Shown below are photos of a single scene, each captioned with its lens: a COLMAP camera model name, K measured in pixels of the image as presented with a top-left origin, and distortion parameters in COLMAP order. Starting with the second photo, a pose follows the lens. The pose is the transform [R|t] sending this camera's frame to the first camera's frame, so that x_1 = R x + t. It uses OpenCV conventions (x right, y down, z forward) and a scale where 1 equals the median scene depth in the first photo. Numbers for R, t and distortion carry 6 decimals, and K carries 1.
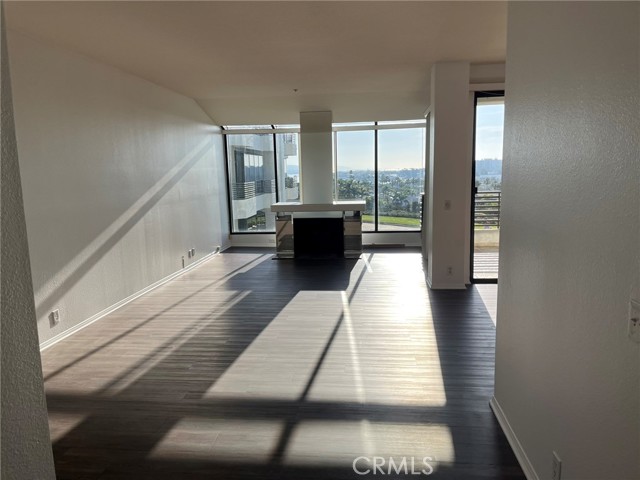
lens RADIAL K [[480.7, 0, 311.0], [0, 480.7, 248.1], [0, 0, 1]] dist [0.032502, -0.020064]
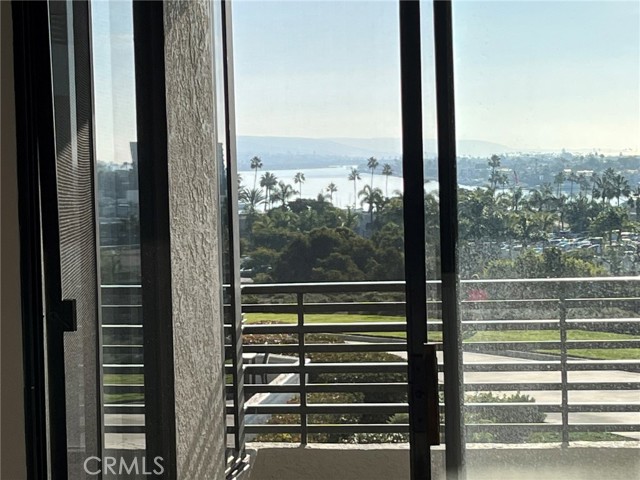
lens RADIAL K [[1707.0, 0, 300.9], [0, 1707.0, 251.6], [0, 0, 1]] dist [0.123179, 0.000000]
pose [[0.999355, -0.000563, -0.035908, 0.331986], [-0.003160, 0.994618, -0.103561, -0.052367], [0.035773, 0.103608, 0.993975, 0.216233]]
